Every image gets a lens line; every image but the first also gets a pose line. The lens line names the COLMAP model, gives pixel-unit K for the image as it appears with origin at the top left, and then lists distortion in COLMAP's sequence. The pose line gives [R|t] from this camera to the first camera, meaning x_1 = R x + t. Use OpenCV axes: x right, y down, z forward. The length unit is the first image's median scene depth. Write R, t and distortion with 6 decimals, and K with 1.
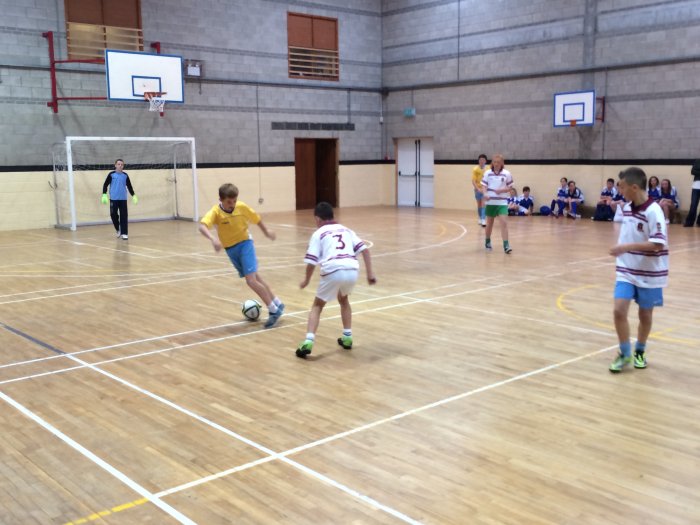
lens RADIAL K [[796.8, 0, 349.8], [0, 796.8, 262.0], [0, 0, 1]] dist [-0.010128, 0.000000]
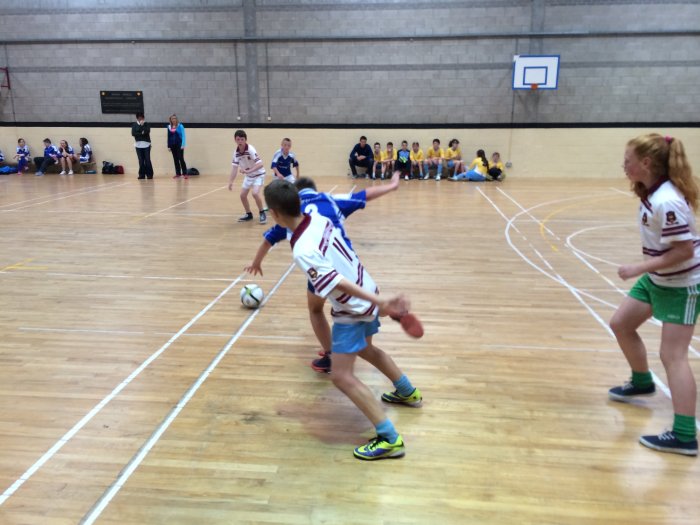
lens RADIAL K [[618.4, 0, 334.0], [0, 618.4, 248.8], [0, 0, 1]] dist [0.077084, -0.096732]
pose [[0.723210, -0.131276, 0.678037, -0.491759], [0.082753, 0.991167, 0.103635, -0.069442], [-0.685653, -0.018841, 0.727685, 0.575332]]
